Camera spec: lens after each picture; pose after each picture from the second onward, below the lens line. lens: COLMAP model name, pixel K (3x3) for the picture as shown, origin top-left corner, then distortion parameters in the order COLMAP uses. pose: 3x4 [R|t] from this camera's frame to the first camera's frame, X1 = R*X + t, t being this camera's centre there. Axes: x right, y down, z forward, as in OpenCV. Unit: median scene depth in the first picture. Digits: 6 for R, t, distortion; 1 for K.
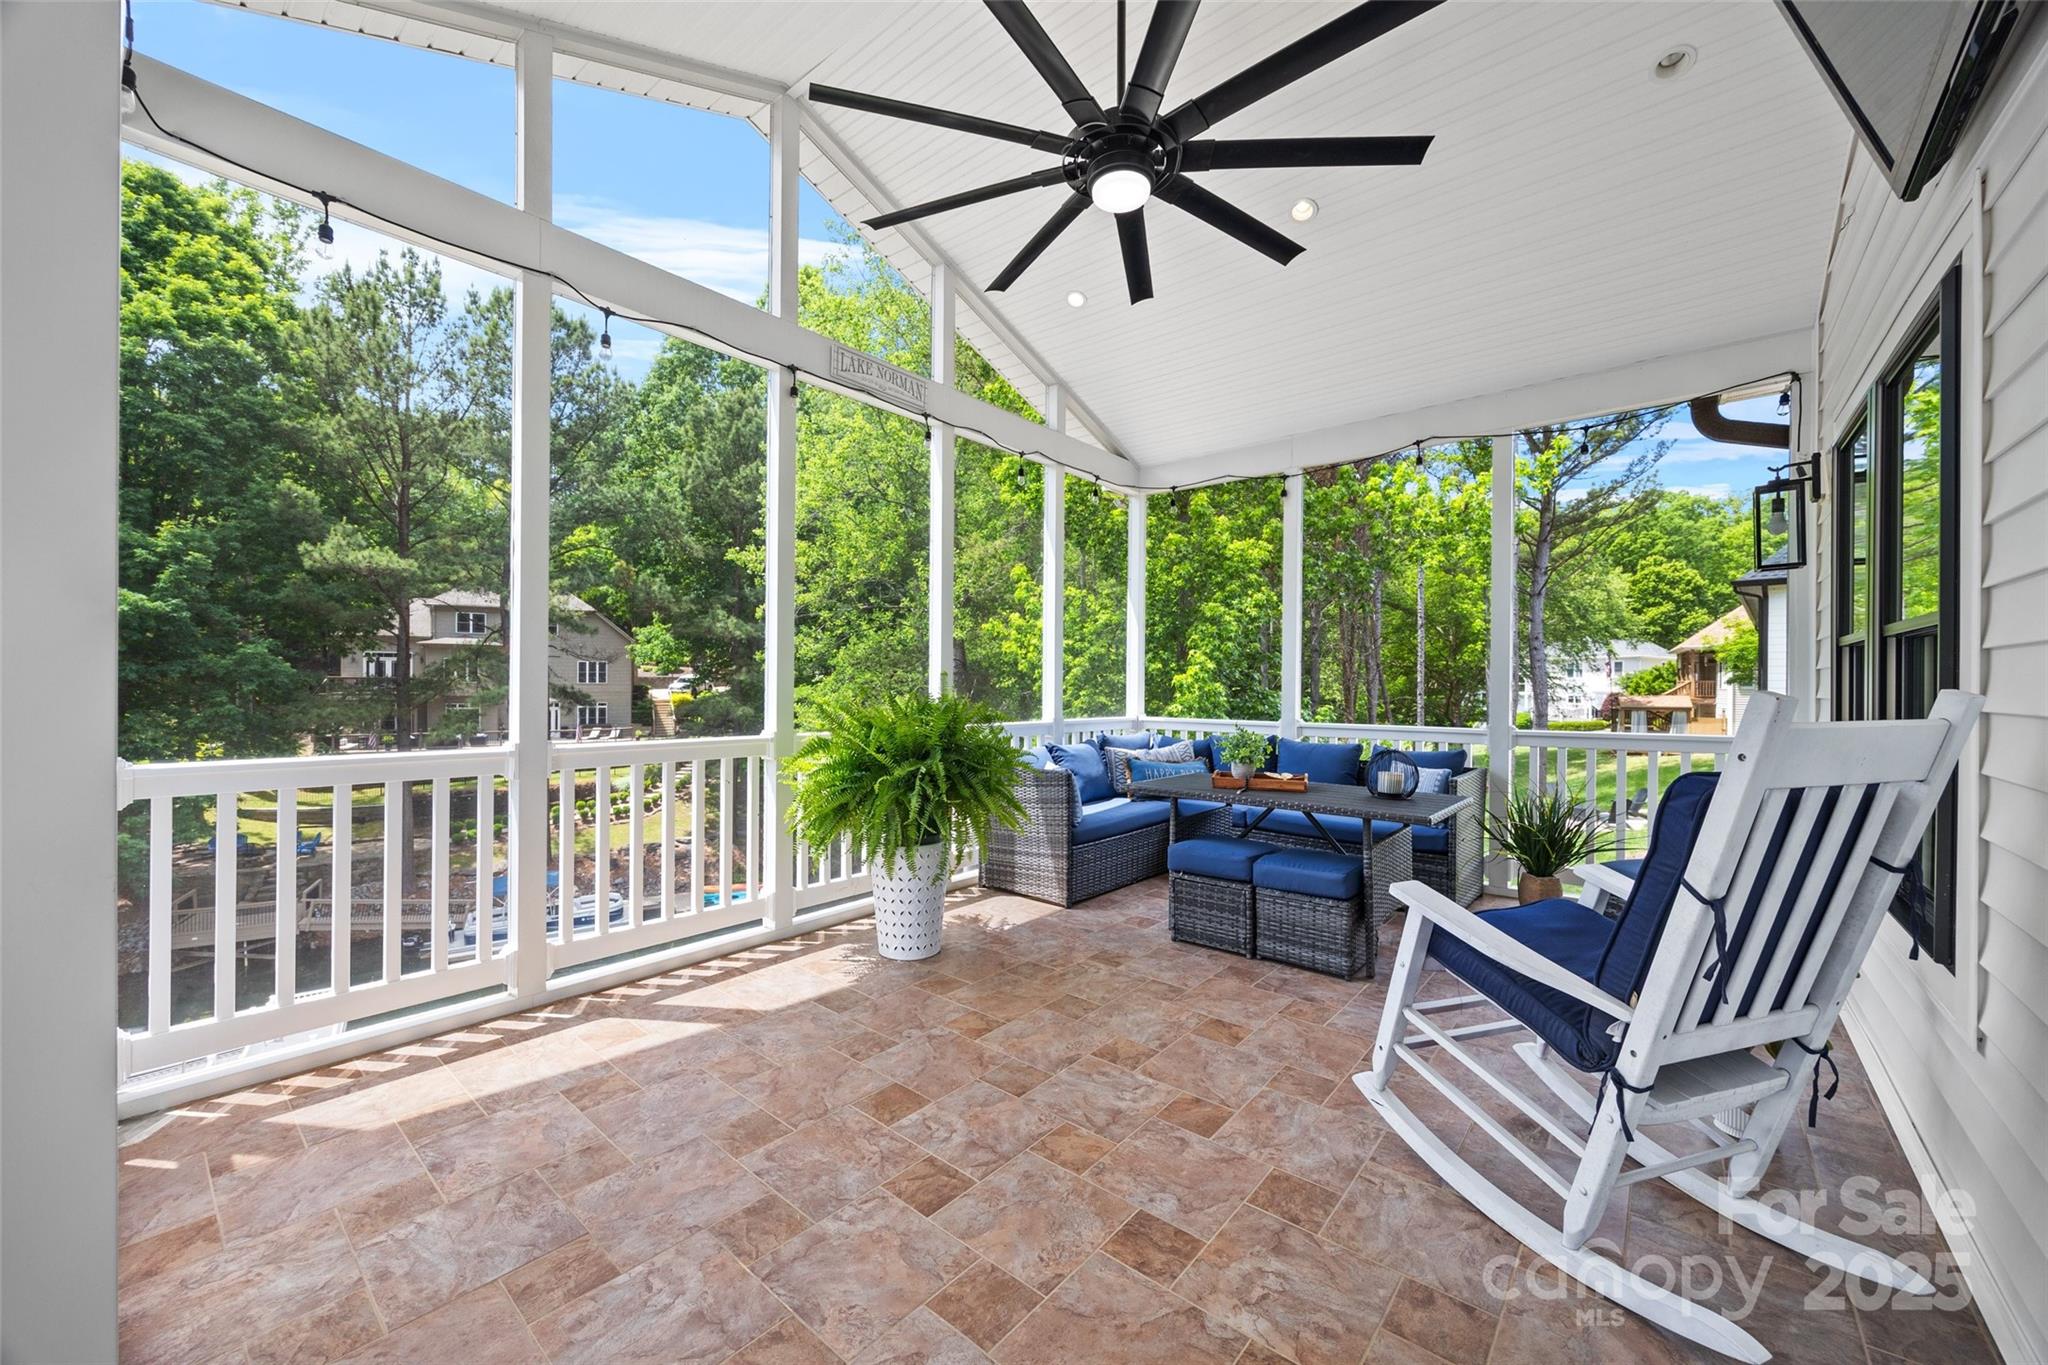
lens RADIAL K [[779.6, 0, 1024.6], [0, 779.6, 685.3], [0, 0, 1]] dist [-0.002300, 0.000777]
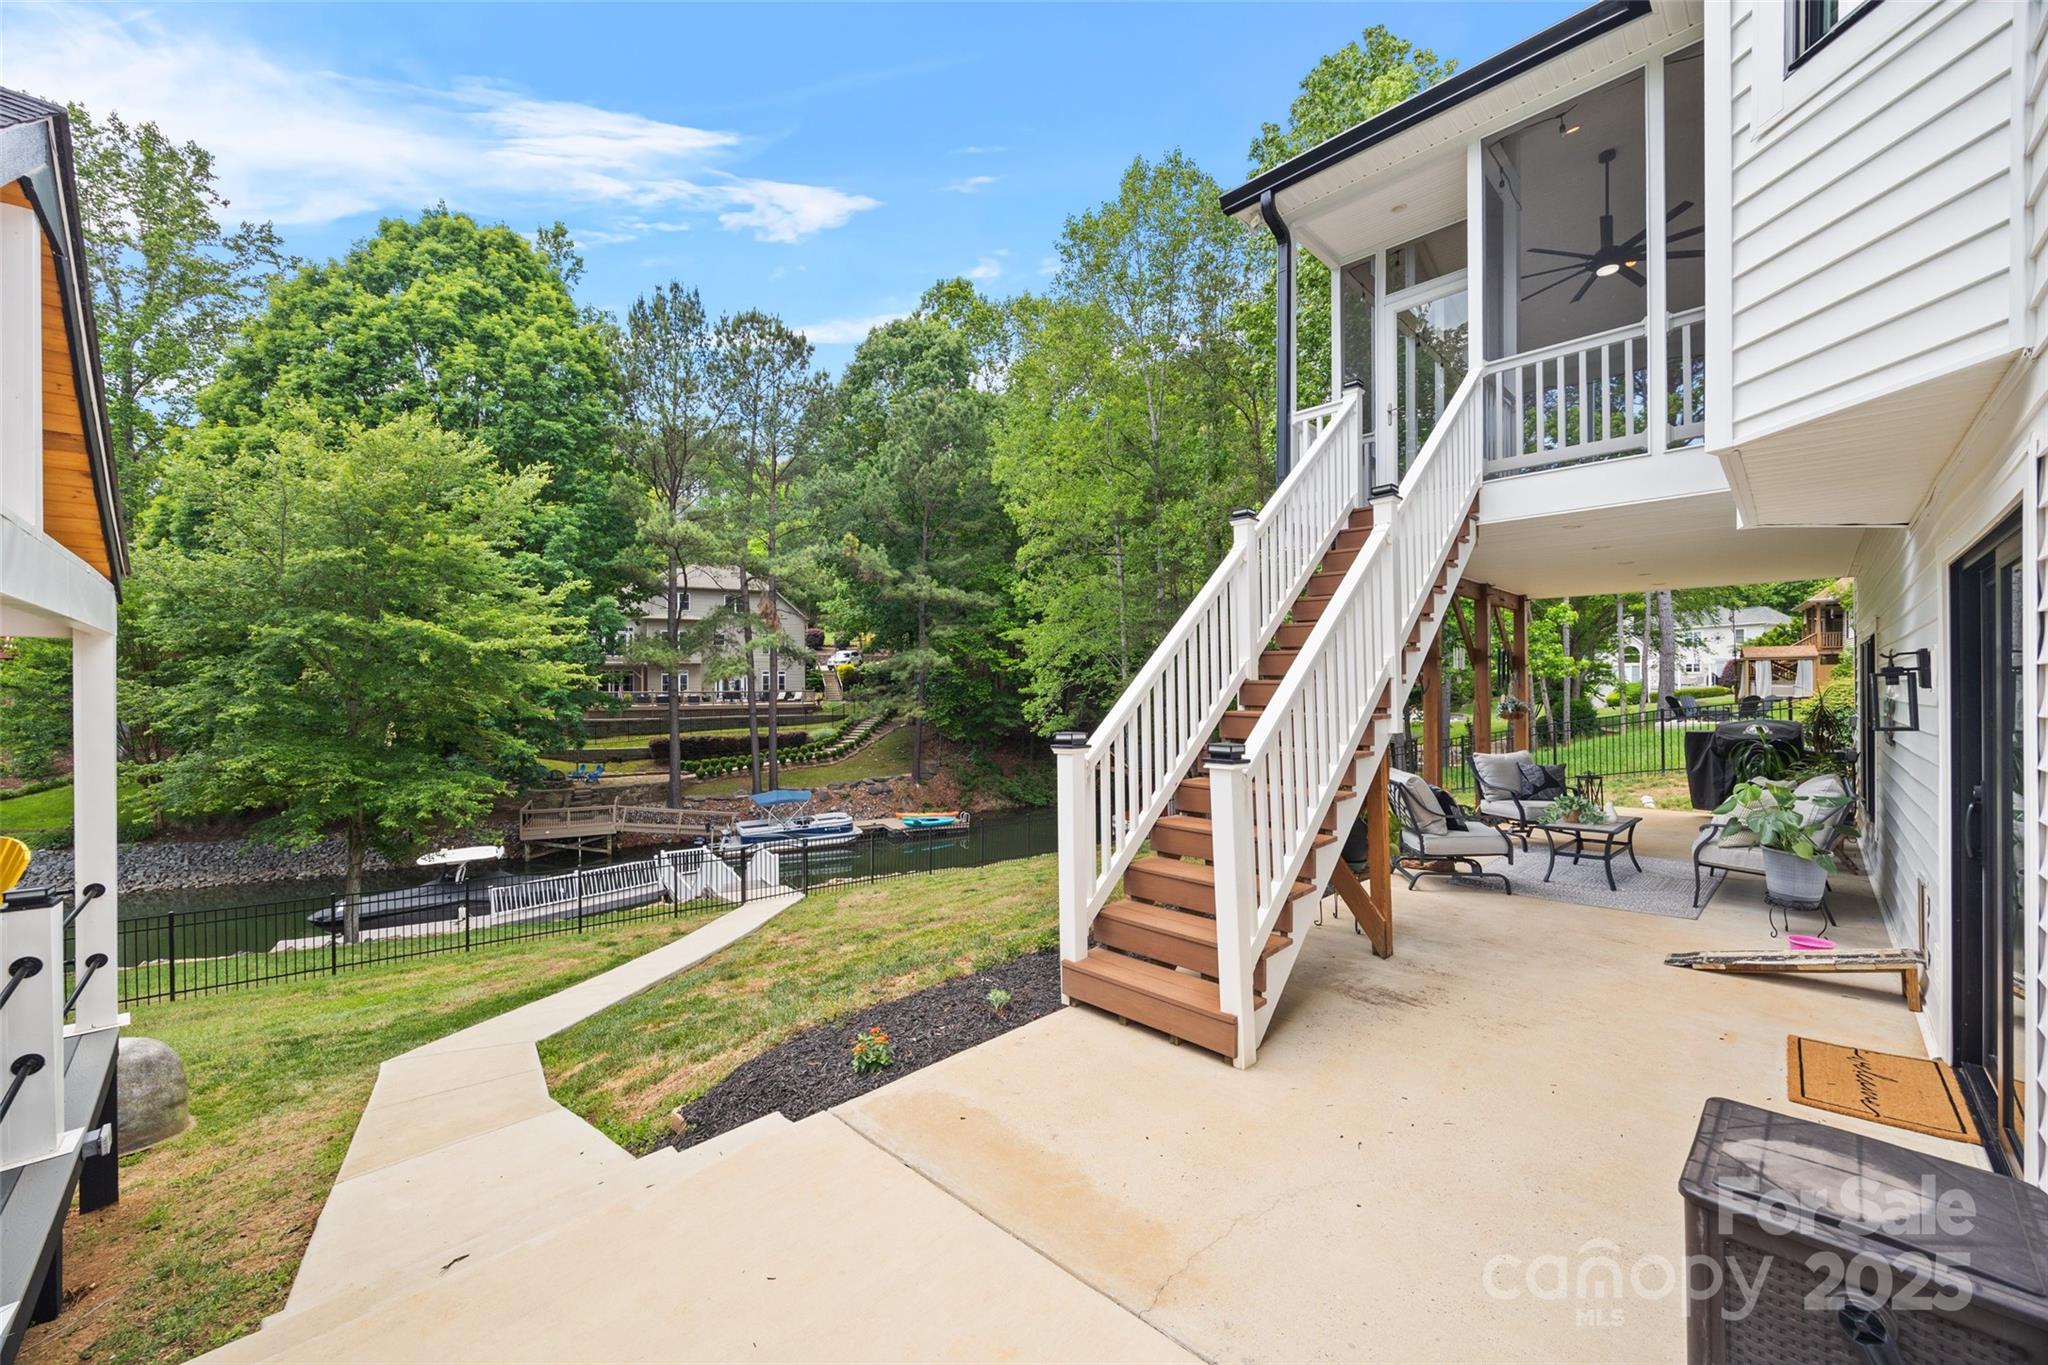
lens RADIAL K [[779.6, 0, 1024.6], [0, 779.6, 685.3], [0, 0, 1]] dist [-0.002300, 0.000777]
pose [[0.995903, -0.007803, -0.090087, -0.131176], [0.007733, 0.999969, -0.001128, 0.072709], [0.090093, 0.000426, 0.995933, -0.163500]]
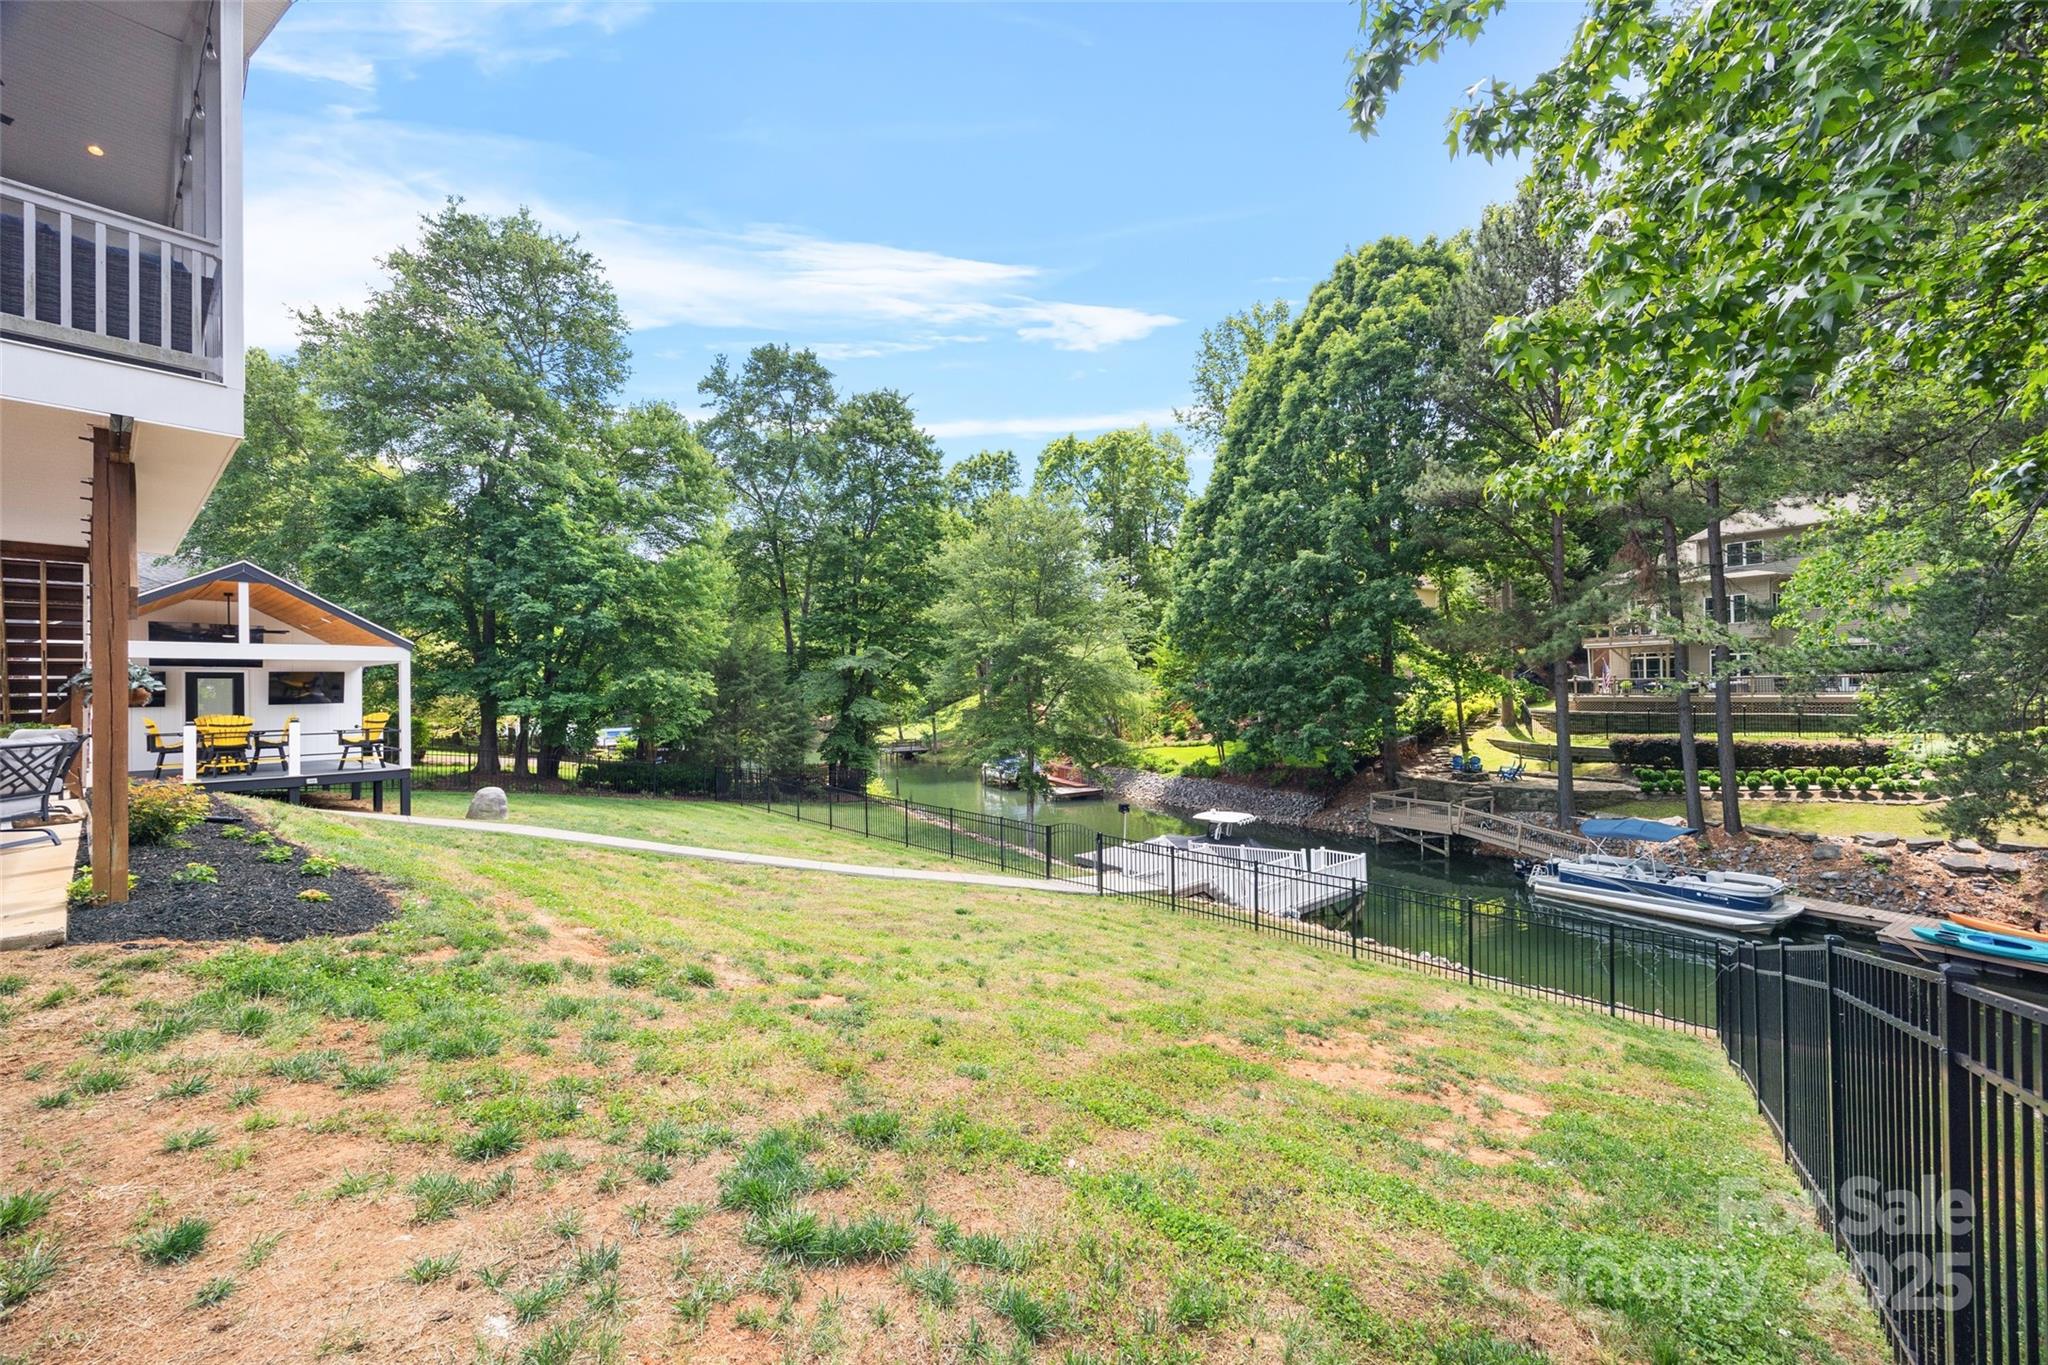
lens RADIAL K [[779.6, 0, 1024.6], [0, 779.6, 685.3], [0, 0, 1]] dist [-0.002300, 0.000777]
pose [[0.014513, -0.009197, -0.999852, 0.164512], [0.013425, 0.999869, -0.009002, 0.085707], [0.999805, -0.013293, 0.014634, 0.293402]]
